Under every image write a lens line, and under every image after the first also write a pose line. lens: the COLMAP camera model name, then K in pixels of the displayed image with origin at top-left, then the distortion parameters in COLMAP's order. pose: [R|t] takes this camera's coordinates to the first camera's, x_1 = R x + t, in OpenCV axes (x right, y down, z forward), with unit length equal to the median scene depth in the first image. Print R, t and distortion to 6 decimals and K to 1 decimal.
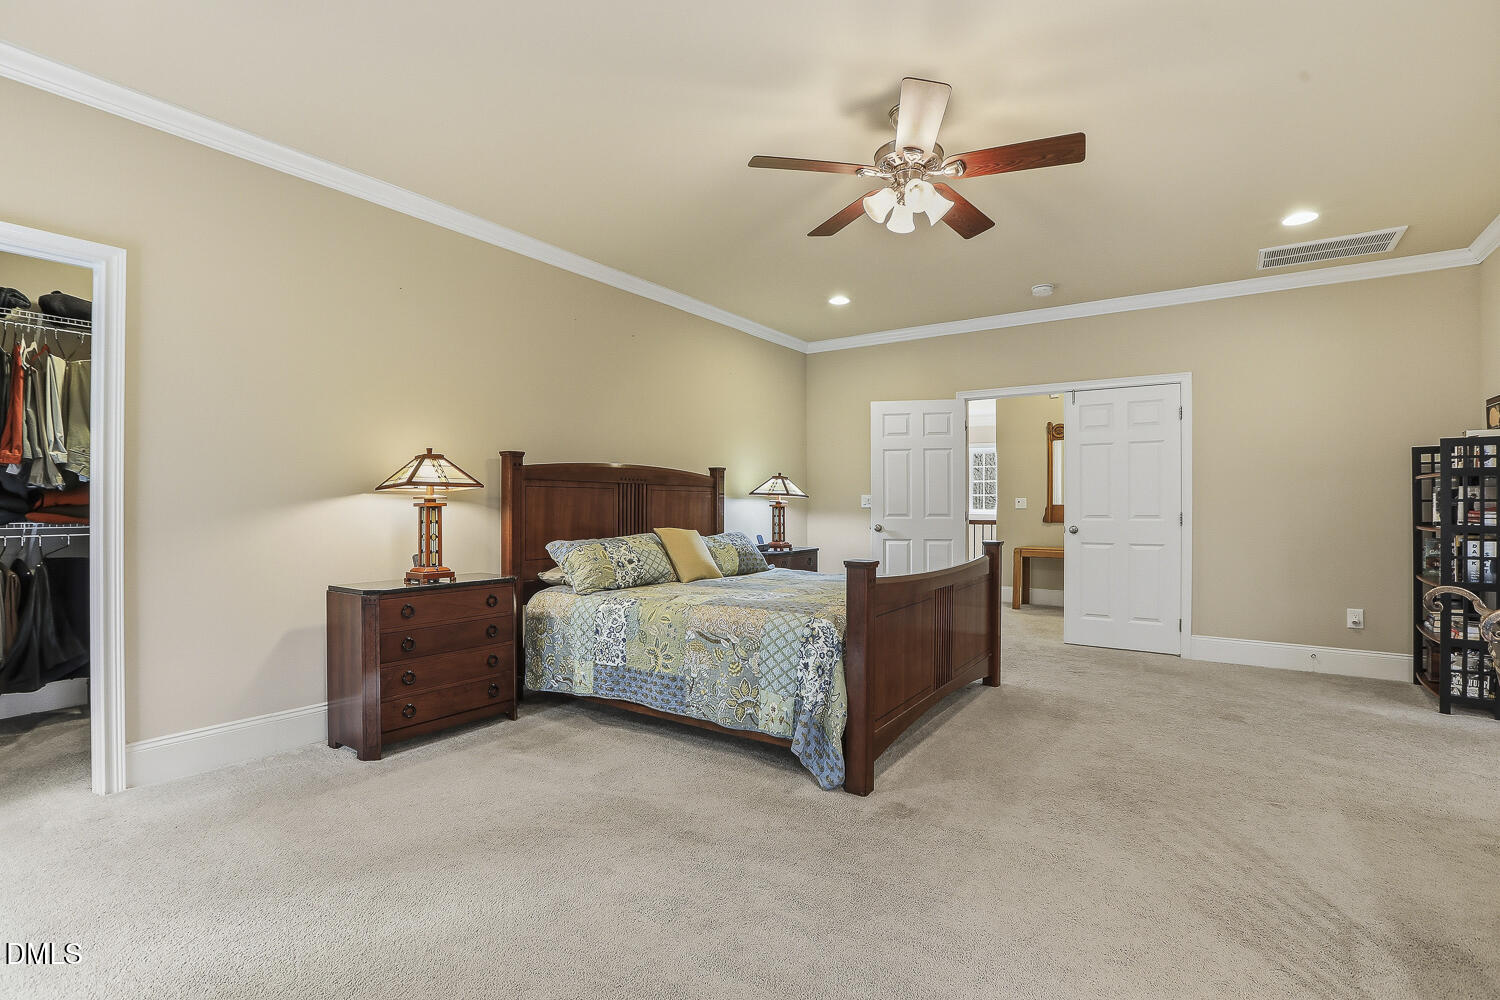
lens RADIAL K [[702.8, 0, 759.3], [0, 702.8, 504.1], [0, 0, 1]] dist [-0.046077, 0.026429]
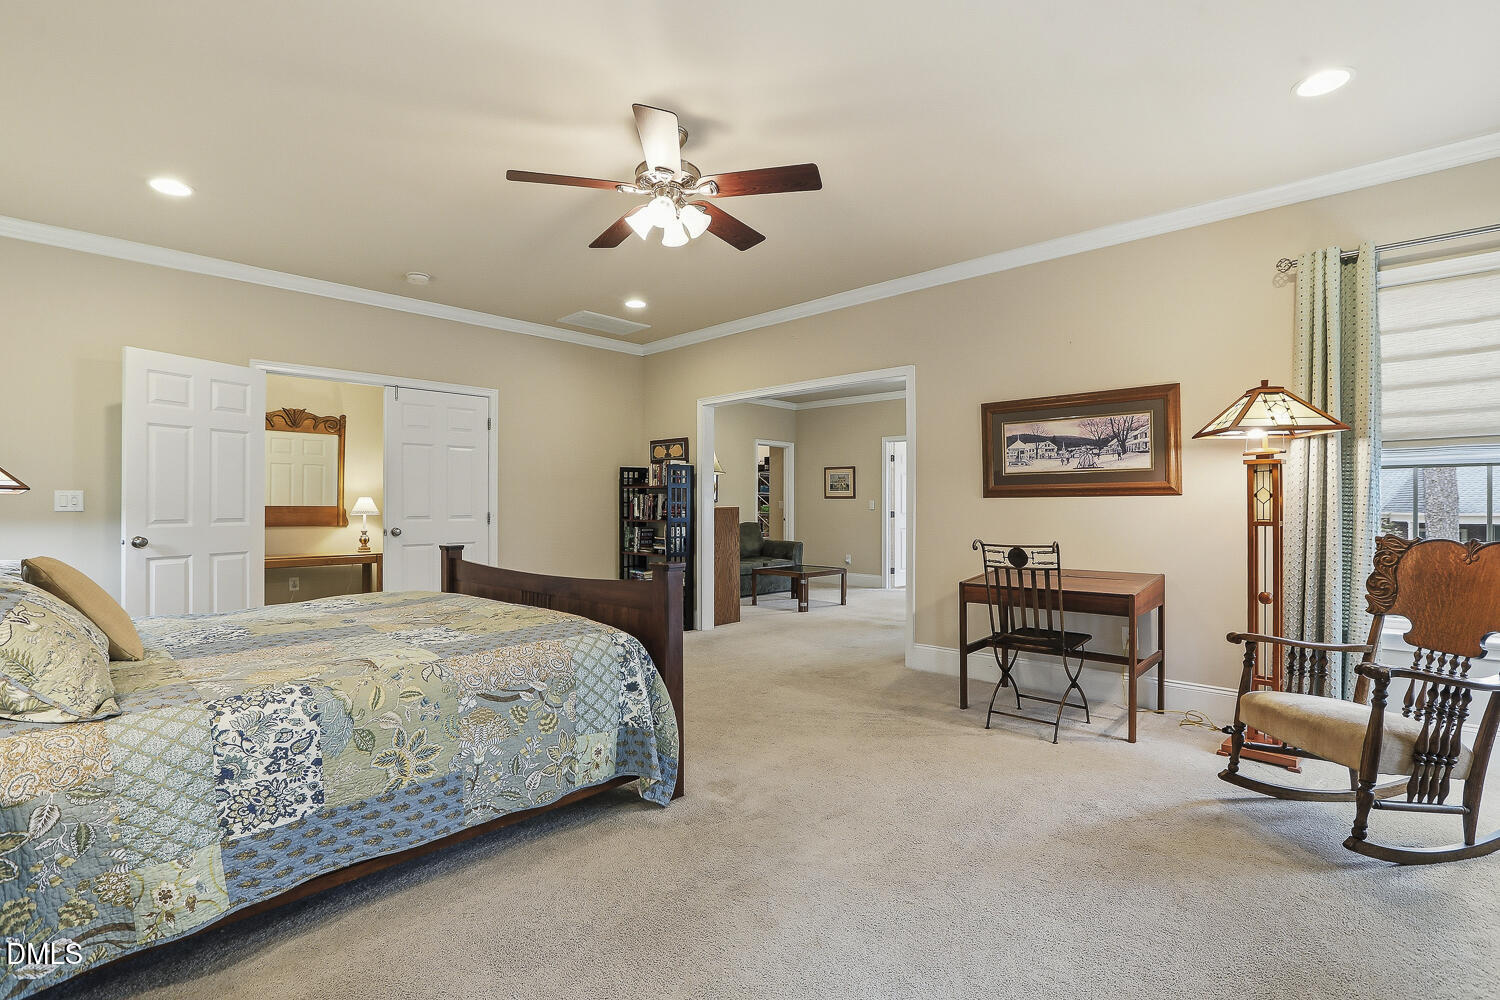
lens RADIAL K [[702.8, 0, 759.3], [0, 702.8, 504.1], [0, 0, 1]] dist [-0.046077, 0.026429]
pose [[0.143835, 0.000213, 0.989602, -0.659912], [0.000868, 1.000000, -0.000341, -0.000873], [-0.989601, 0.000908, 0.143835, 0.590887]]
